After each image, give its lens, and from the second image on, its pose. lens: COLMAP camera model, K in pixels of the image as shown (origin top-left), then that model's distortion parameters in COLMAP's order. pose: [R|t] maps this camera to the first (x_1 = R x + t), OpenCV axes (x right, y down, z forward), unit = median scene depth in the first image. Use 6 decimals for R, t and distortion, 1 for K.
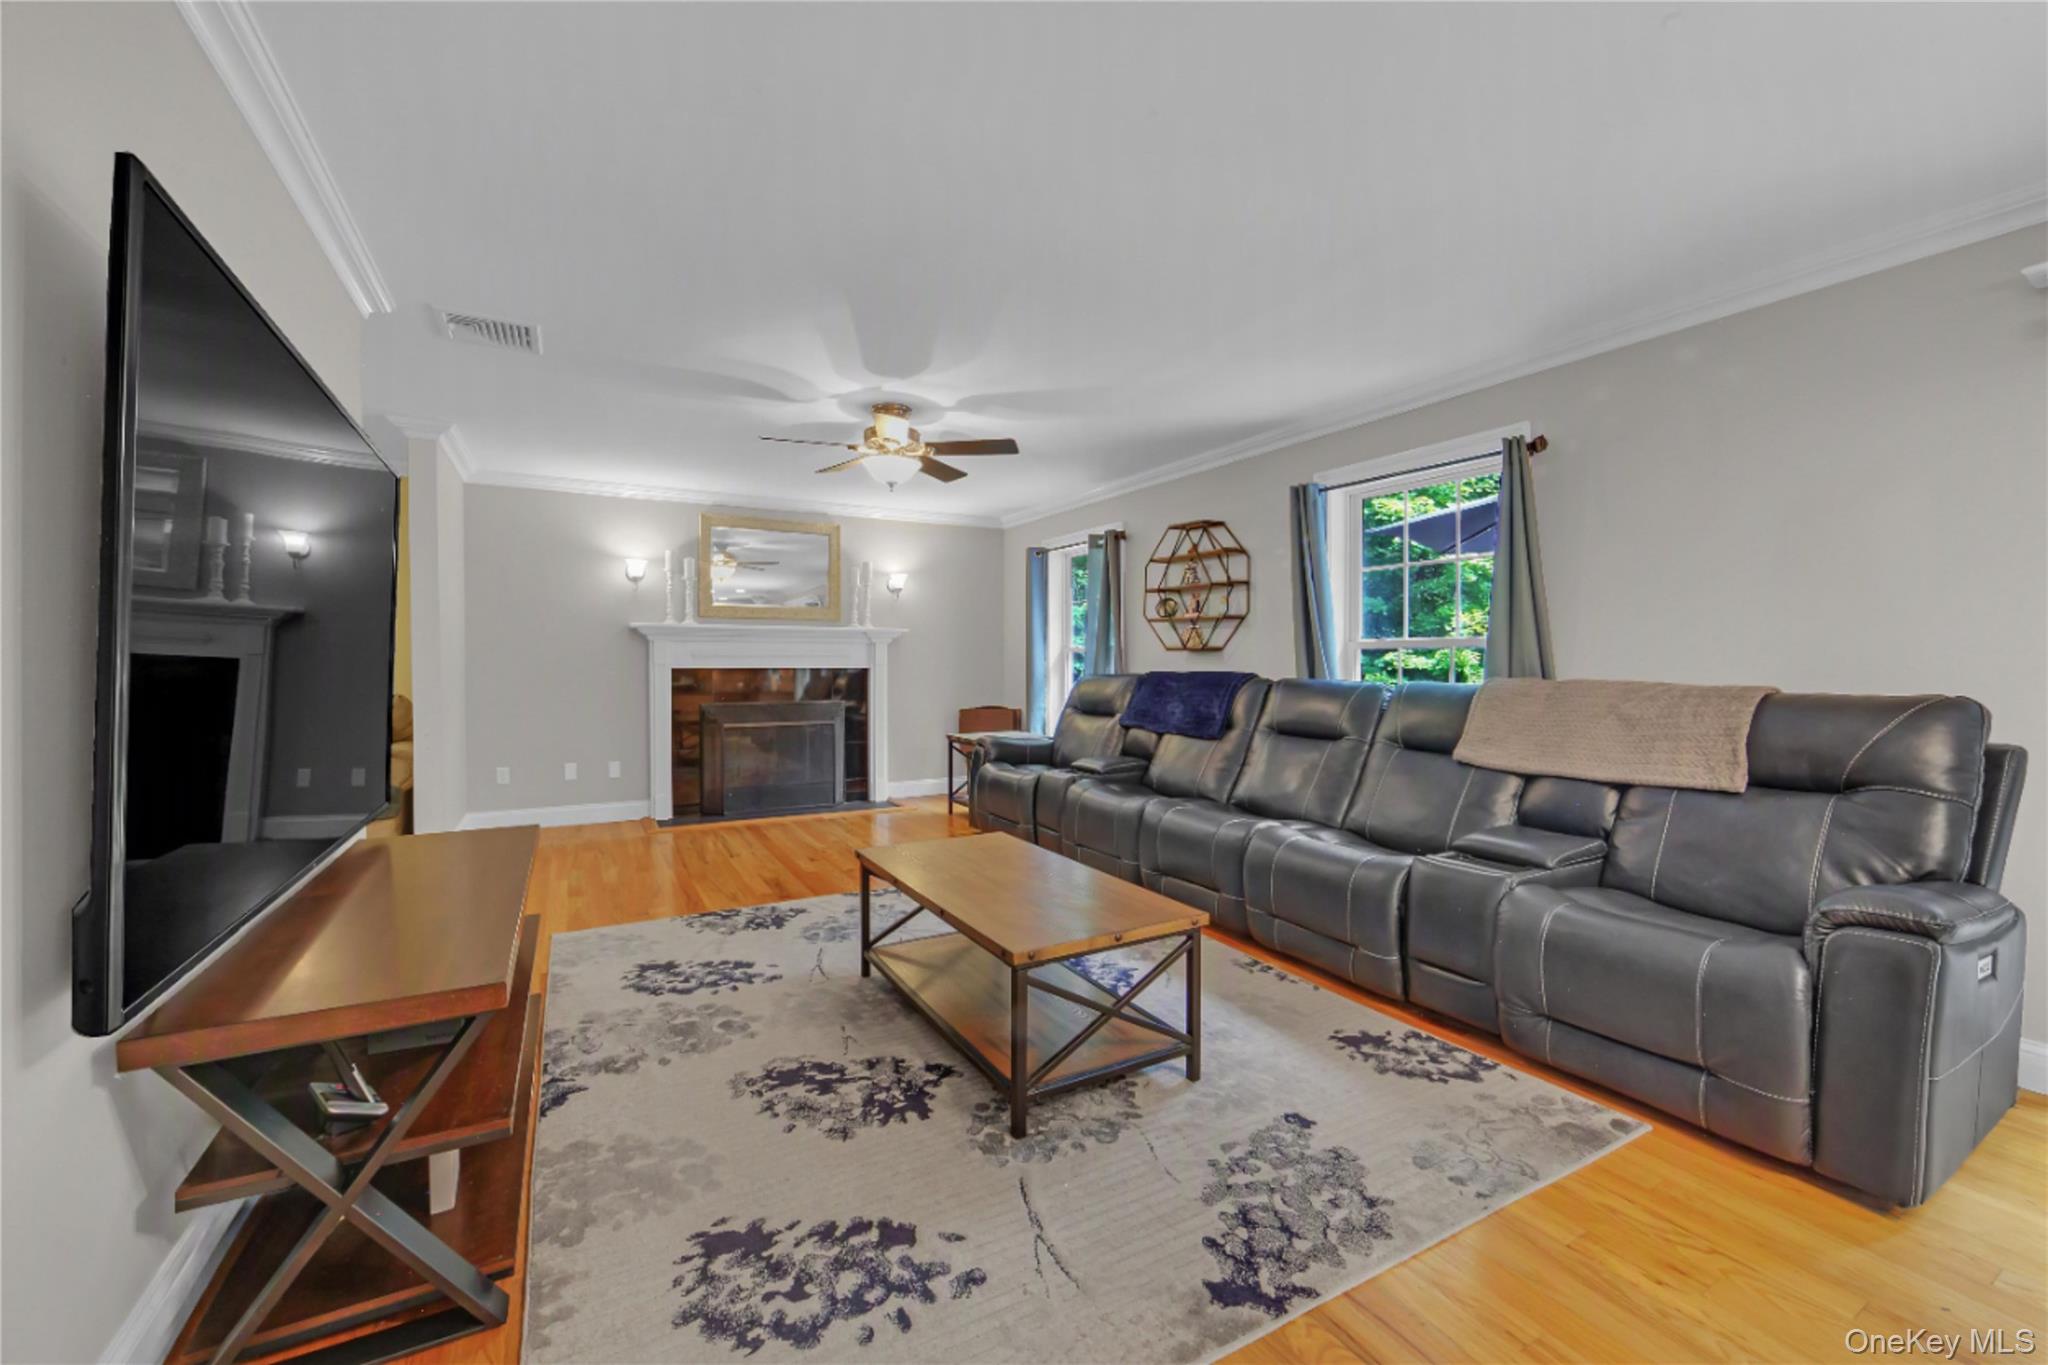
lens RADIAL K [[835.3, 0, 1001.8], [0, 835.3, 666.9], [0, 0, 1]] dist [-0.014203, 0.002534]
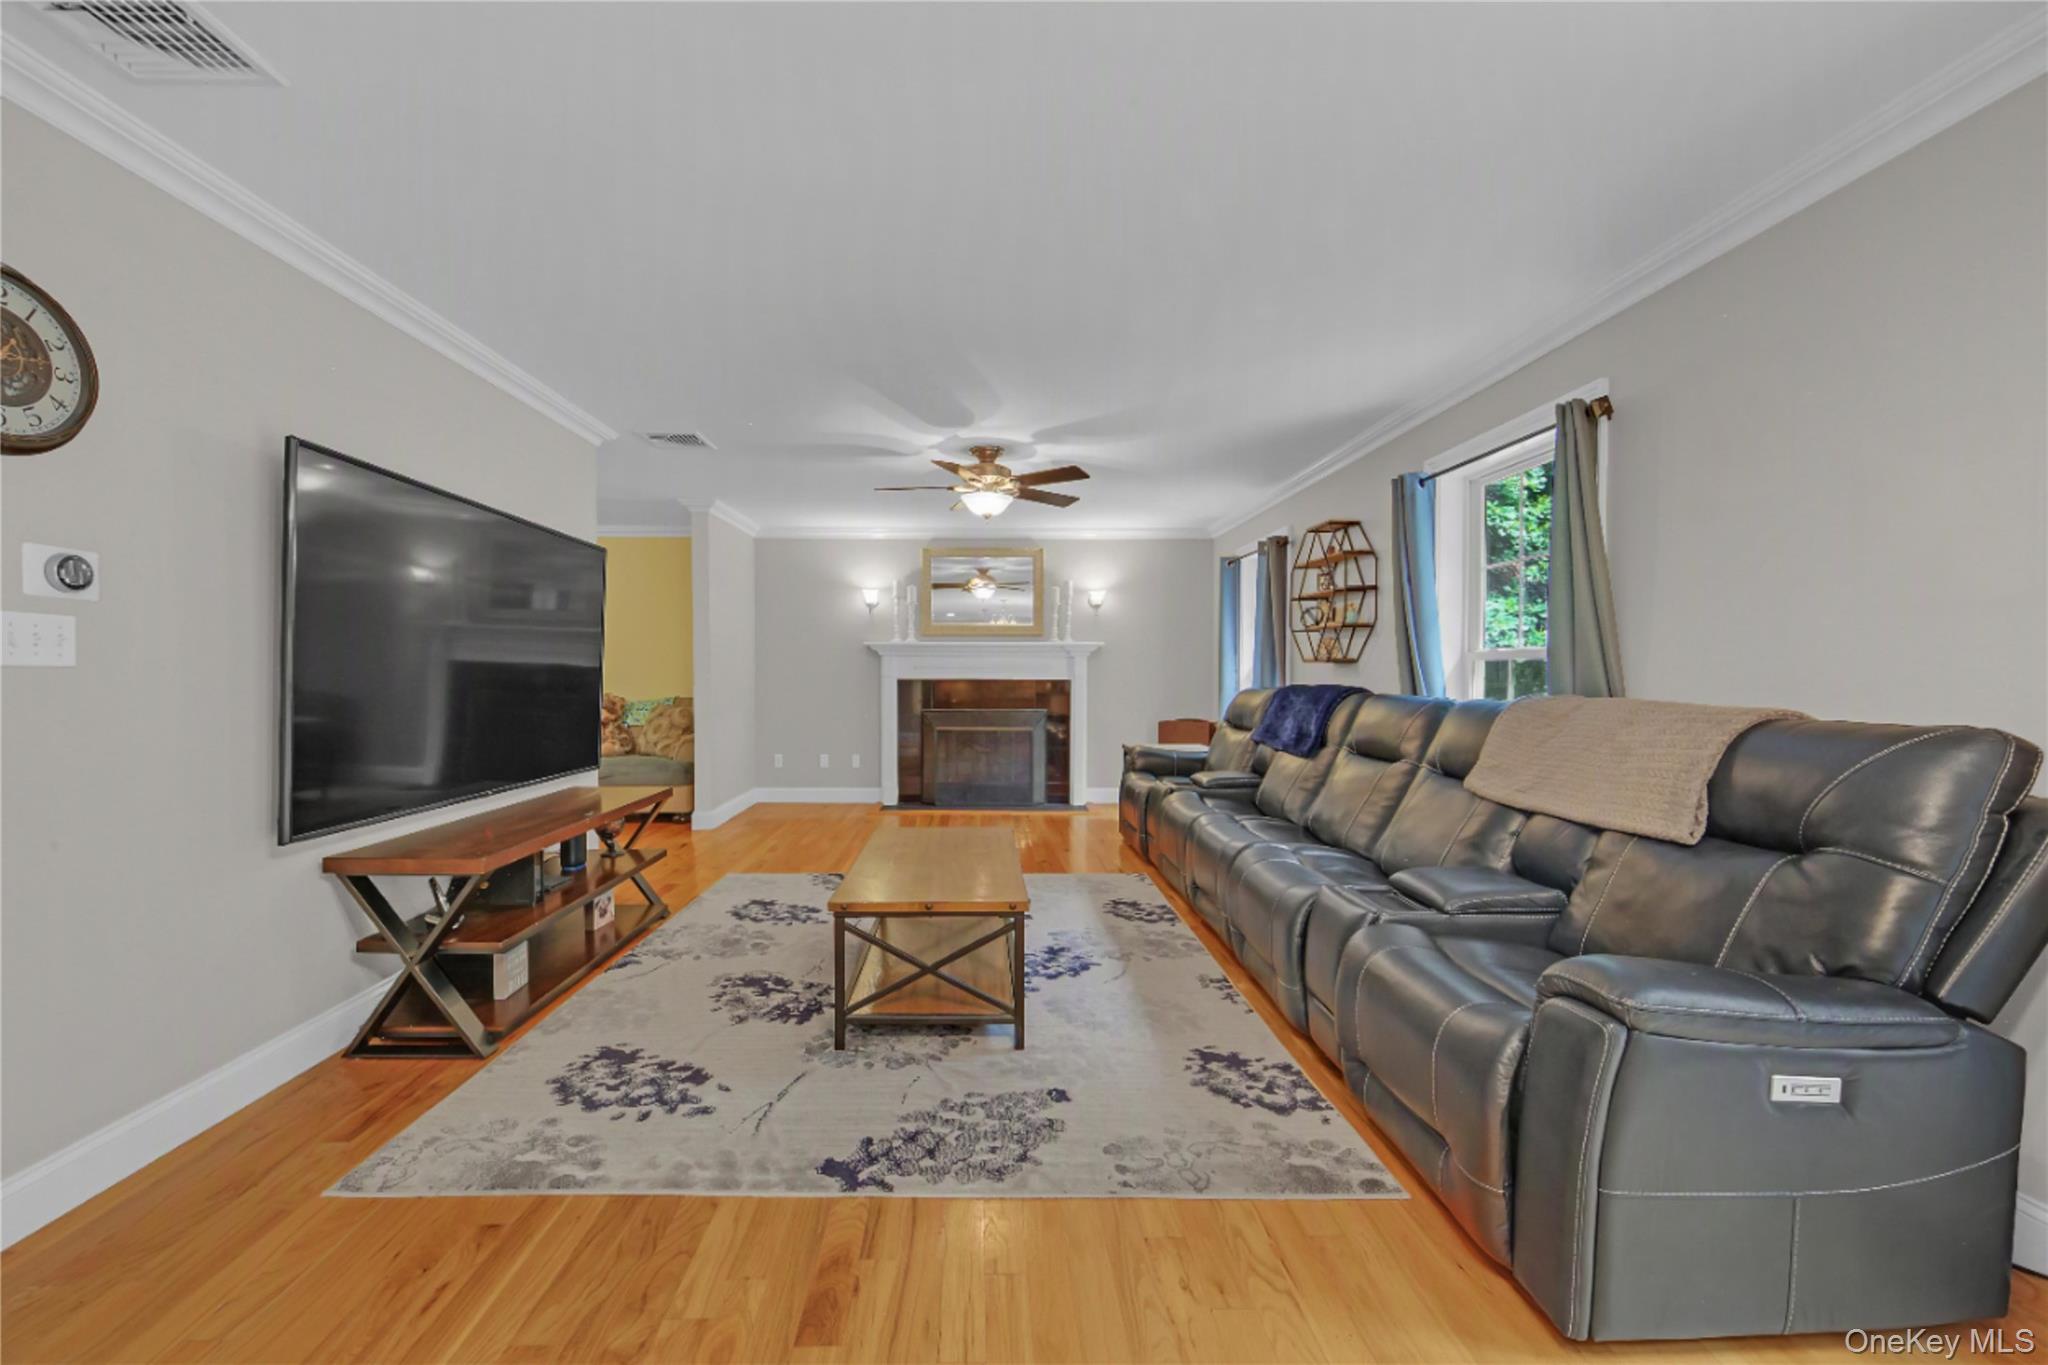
lens RADIAL K [[835.3, 0, 953.4], [0, 835.3, 689.0], [0, 0, 1]] dist [-0.014203, 0.002534]
pose [[0.871189, 0.009339, -0.490859, 0.574466], [-0.002936, 0.999900, 0.013812, -0.002443], [0.490939, -0.010592, 0.871129, -0.012644]]
